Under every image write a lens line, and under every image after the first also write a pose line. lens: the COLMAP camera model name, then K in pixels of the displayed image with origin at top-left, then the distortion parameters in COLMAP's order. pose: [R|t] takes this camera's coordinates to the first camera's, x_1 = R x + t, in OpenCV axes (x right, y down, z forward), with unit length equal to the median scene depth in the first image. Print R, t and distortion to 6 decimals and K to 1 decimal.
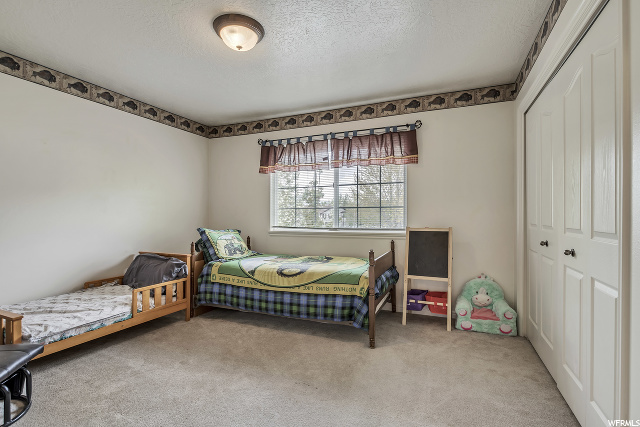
lens RADIAL K [[306.4, 0, 317.8], [0, 306.4, 214.6], [0, 0, 1]] dist [-0.001587, -0.000525]
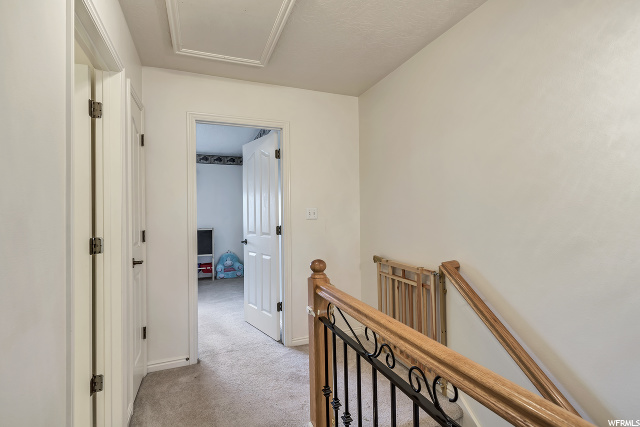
lens RADIAL K [[306.4, 0, 318.5], [0, 306.4, 214.4], [0, 0, 1]] dist [-0.001587, -0.000525]
pose [[0.711048, -0.006831, 0.703110, -0.469937], [0.018752, 0.999781, -0.009249, -0.017799], [-0.702894, 0.019761, 0.711021, -0.877506]]
